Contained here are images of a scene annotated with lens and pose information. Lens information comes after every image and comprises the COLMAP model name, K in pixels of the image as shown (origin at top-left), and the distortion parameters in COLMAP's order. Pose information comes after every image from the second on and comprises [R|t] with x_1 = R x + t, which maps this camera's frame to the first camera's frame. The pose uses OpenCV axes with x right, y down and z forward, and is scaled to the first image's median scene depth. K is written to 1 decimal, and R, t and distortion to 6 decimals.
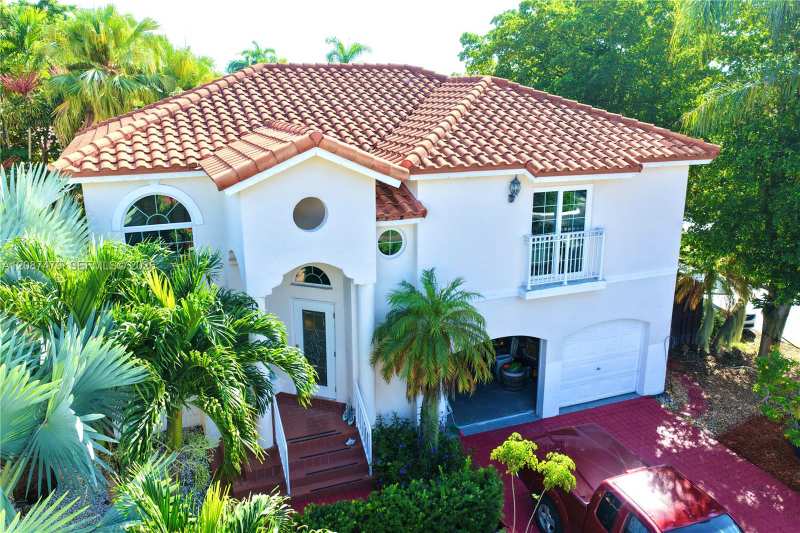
lens RADIAL K [[654.2, 0, 401.4], [0, 654.2, 271.7], [0, 0, 1]] dist [-0.014462, 0.015378]
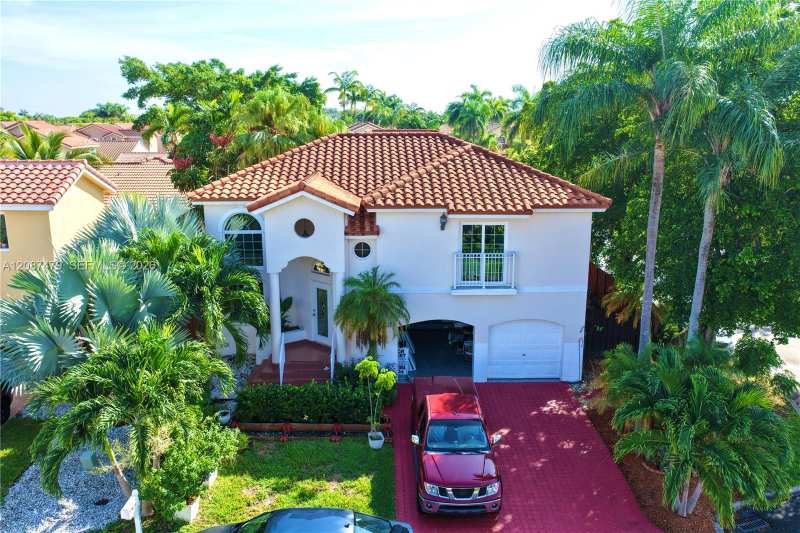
lens RADIAL K [[654.2, 0, 402.6], [0, 654.2, 268.6], [0, 0, 1]] dist [-0.014462, 0.015378]
pose [[0.933185, 0.080246, -0.350324, 0.588966], [-0.098409, 0.994554, -0.034323, 0.043484], [0.345661, 0.066505, 0.936000, -0.436290]]
